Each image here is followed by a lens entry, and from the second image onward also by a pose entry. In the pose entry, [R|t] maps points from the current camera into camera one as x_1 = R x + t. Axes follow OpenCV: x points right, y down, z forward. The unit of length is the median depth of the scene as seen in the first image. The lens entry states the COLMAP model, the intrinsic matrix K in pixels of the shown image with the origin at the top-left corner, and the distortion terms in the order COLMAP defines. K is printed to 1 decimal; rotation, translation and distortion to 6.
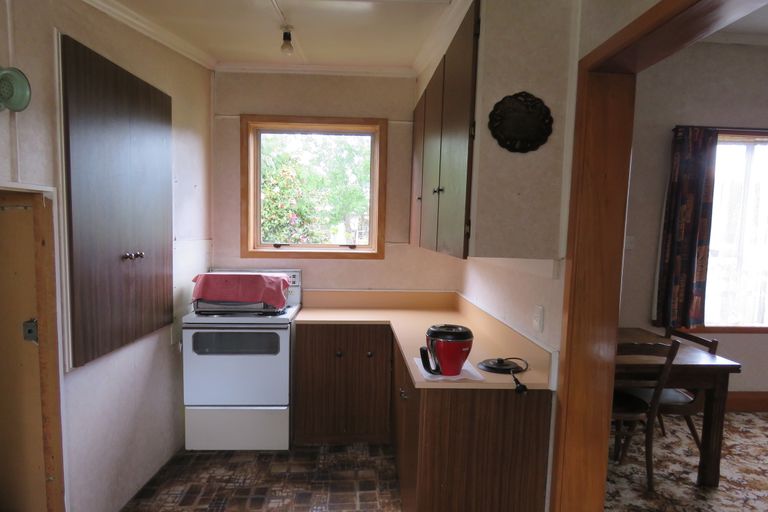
lens RADIAL K [[489.5, 0, 384.0], [0, 489.5, 256.0], [0, 0, 1]] dist [0.001798, -0.000515]
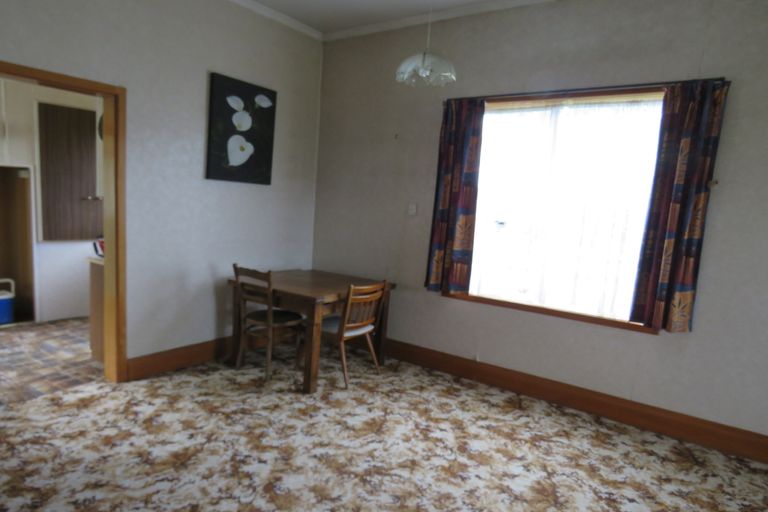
lens RADIAL K [[489.5, 0, 384.0], [0, 489.5, 256.0], [0, 0, 1]] dist [0.001798, -0.000515]
pose [[0.772995, 0.091555, -0.627771, 1.169520], [-0.081305, 0.995668, 0.045096, 0.032570], [0.629180, 0.016182, 0.777091, 0.100627]]
